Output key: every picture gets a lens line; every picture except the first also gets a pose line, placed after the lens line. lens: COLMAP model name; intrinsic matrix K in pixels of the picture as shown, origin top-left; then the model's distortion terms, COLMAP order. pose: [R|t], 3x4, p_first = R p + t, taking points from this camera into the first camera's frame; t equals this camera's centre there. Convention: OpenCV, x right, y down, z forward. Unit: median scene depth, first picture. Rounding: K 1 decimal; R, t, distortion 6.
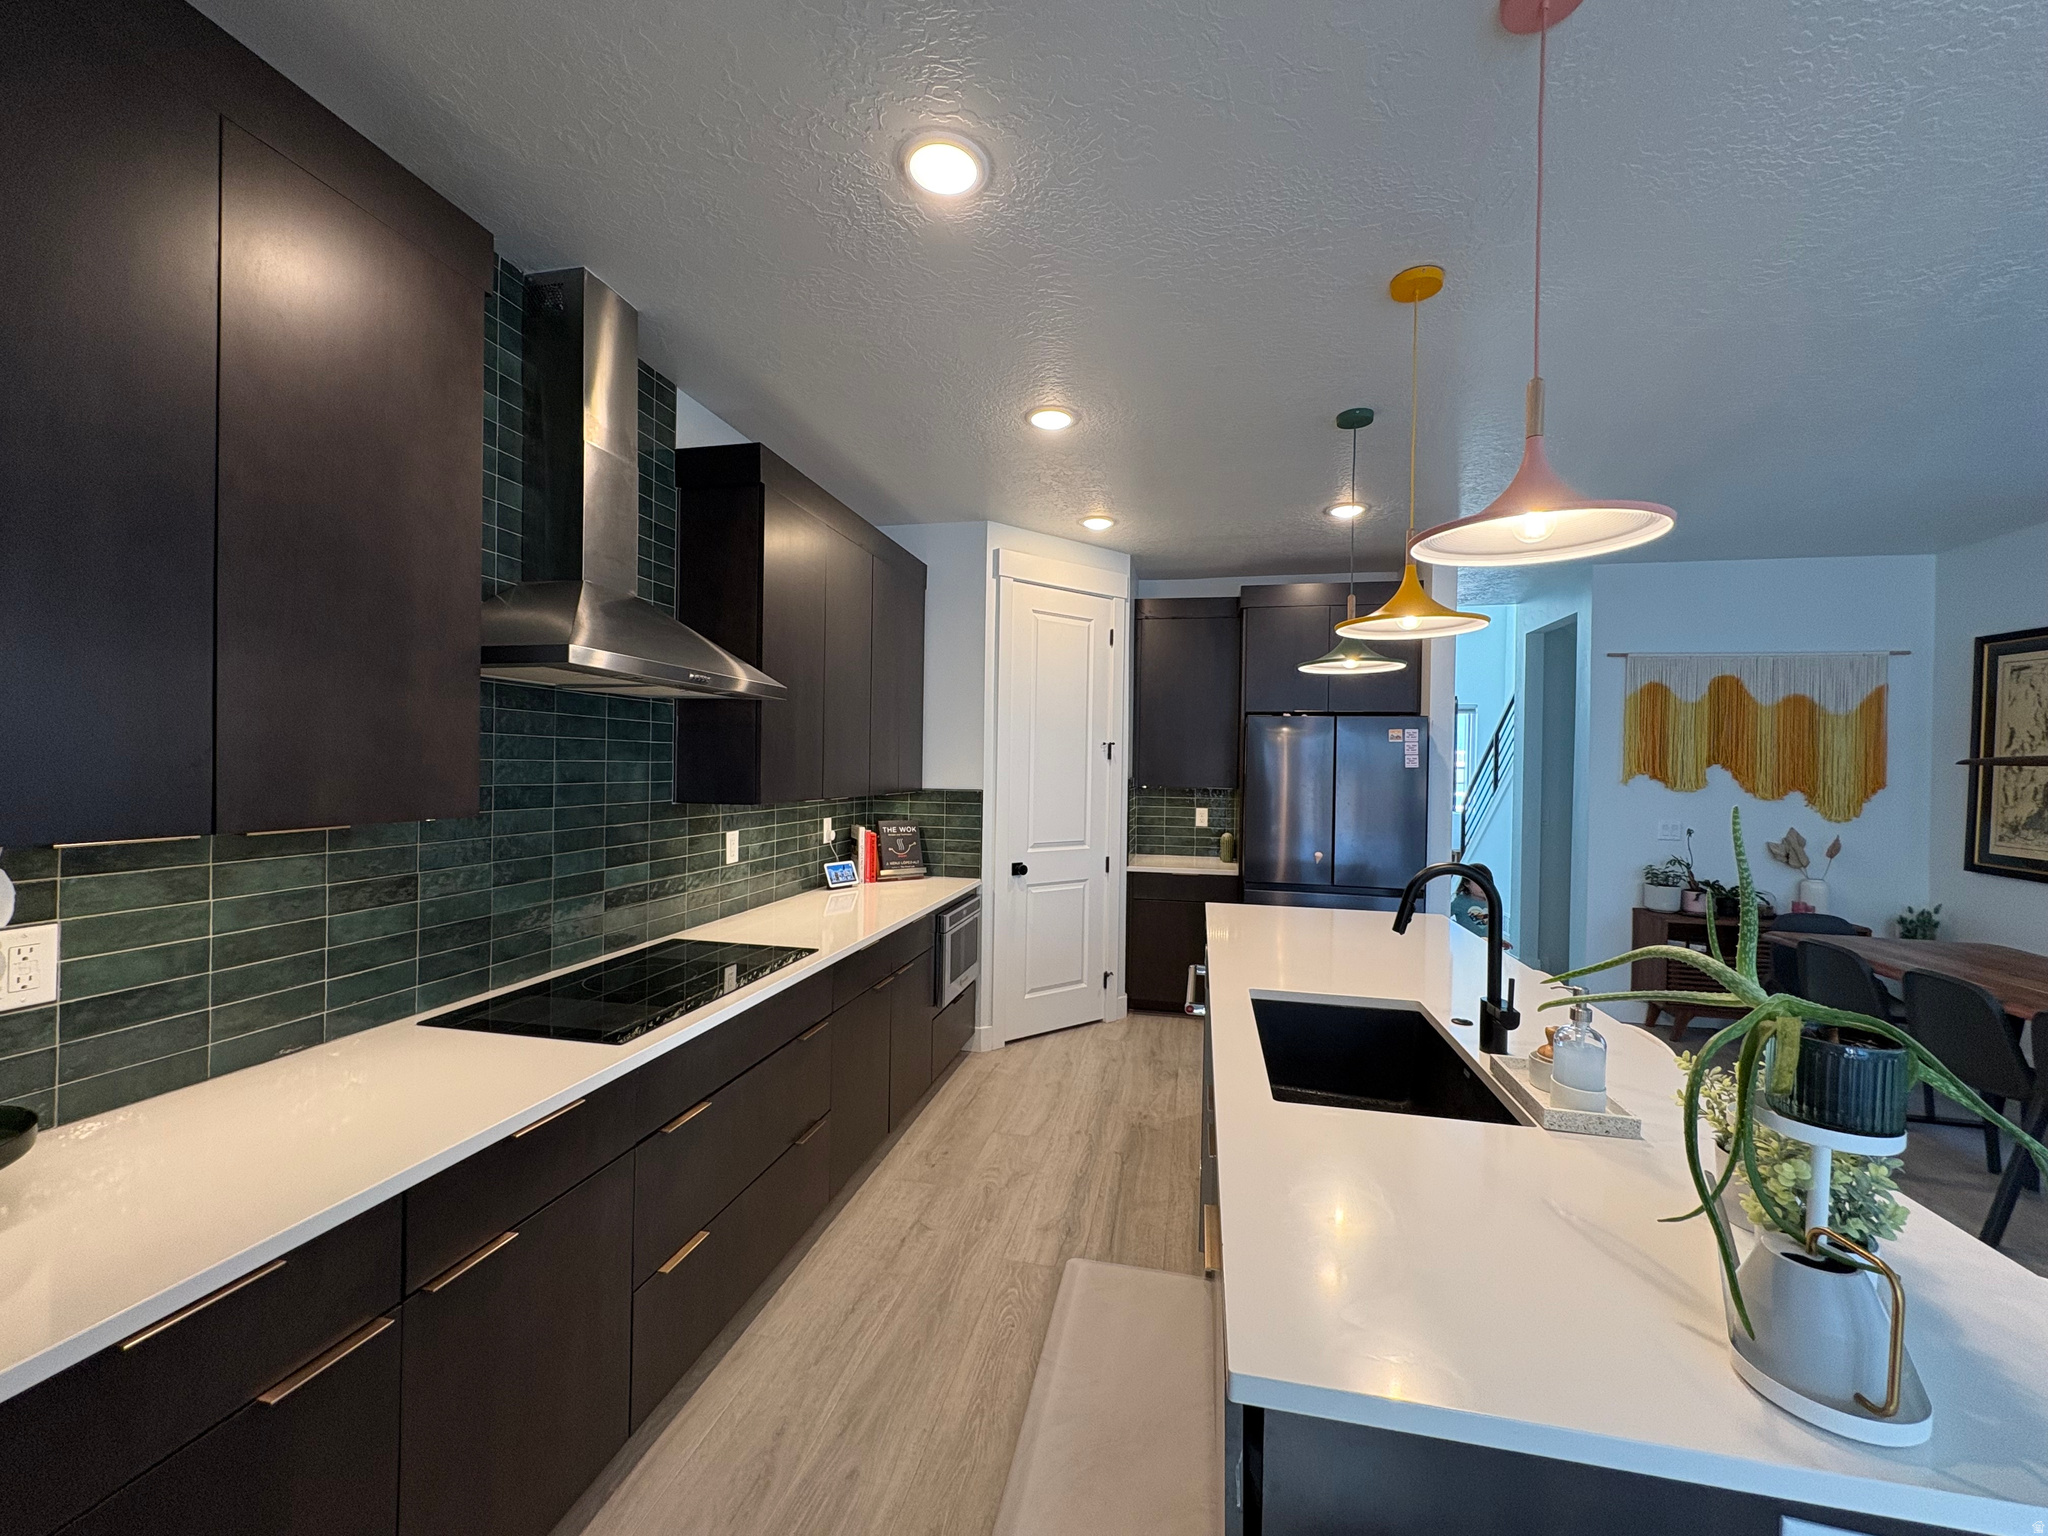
lens RADIAL K [[813.6, 0, 1023.1], [0, 813.6, 765.7], [0, 0, 1]] dist [-0.000335, 0.000181]
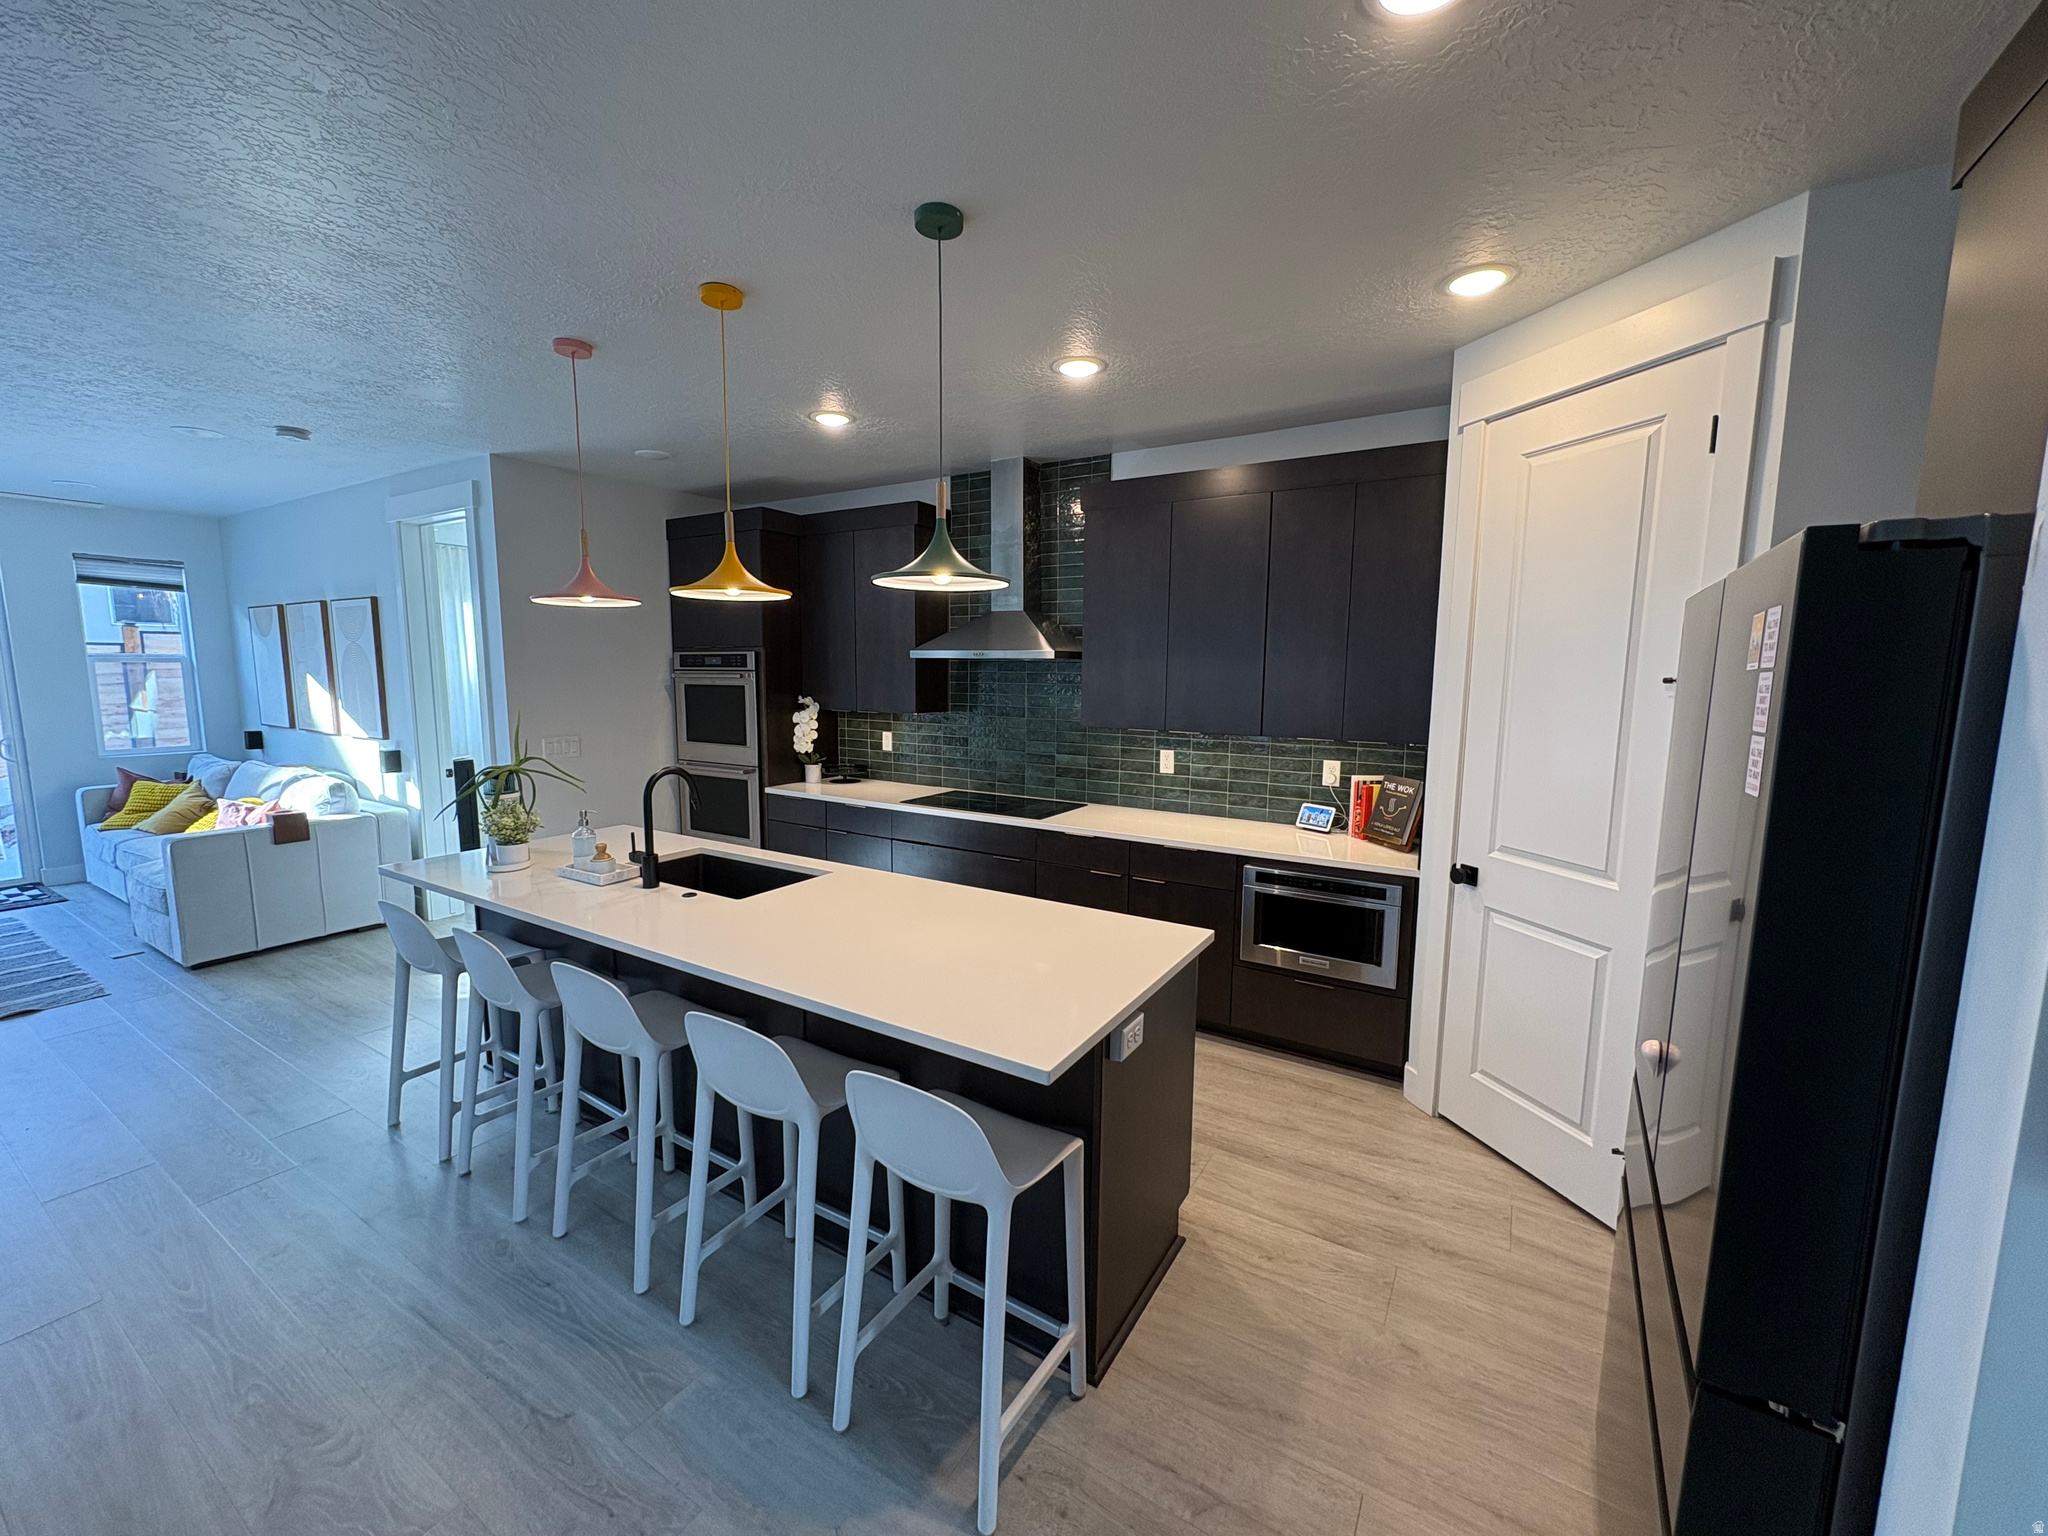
lens RADIAL K [[813.6, 0, 1023.1], [0, 813.6, 765.7], [0, 0, 1]] dist [-0.000335, 0.000181]
pose [[-0.334978, 0.093342, -0.937591, 0.800015], [-0.015549, 0.994398, 0.104553, -0.025859], [0.942098, 0.049602, -0.331650, 0.975526]]
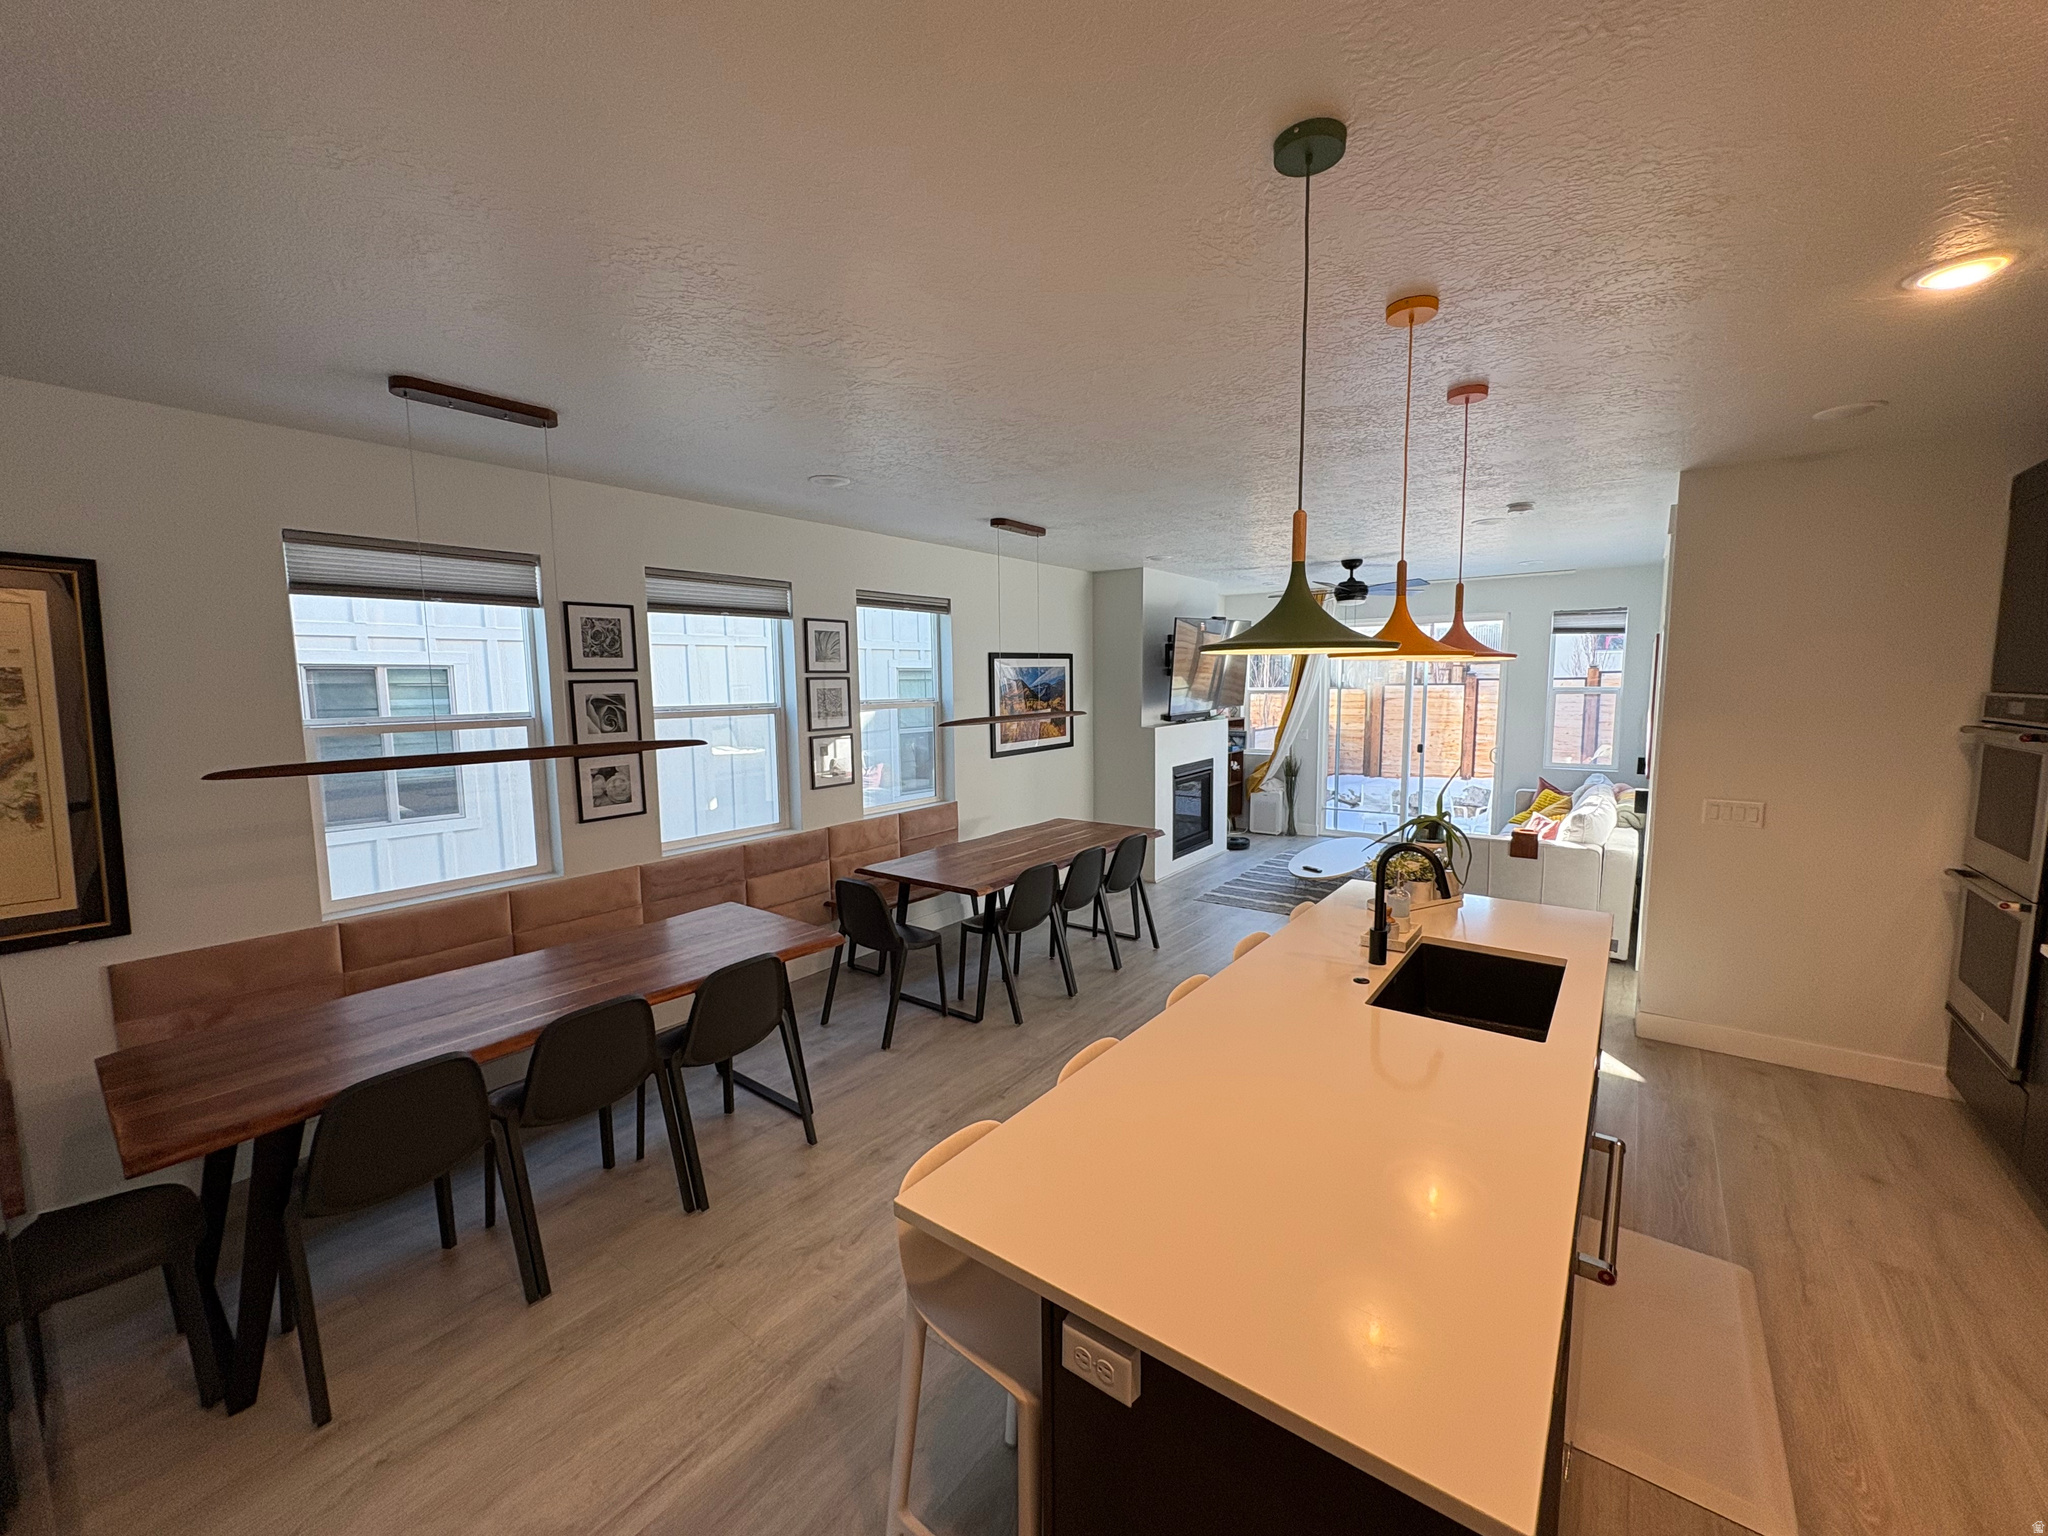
lens RADIAL K [[813.6, 0, 1023.1], [0, 813.6, 765.7], [0, 0, 1]] dist [-0.000335, 0.000181]
pose [[-0.905399, -0.052044, 0.421360, 0.248069], [-0.004394, 0.993554, 0.113277, -0.078302], [-0.424539, 0.100710, -0.899791, 1.152353]]
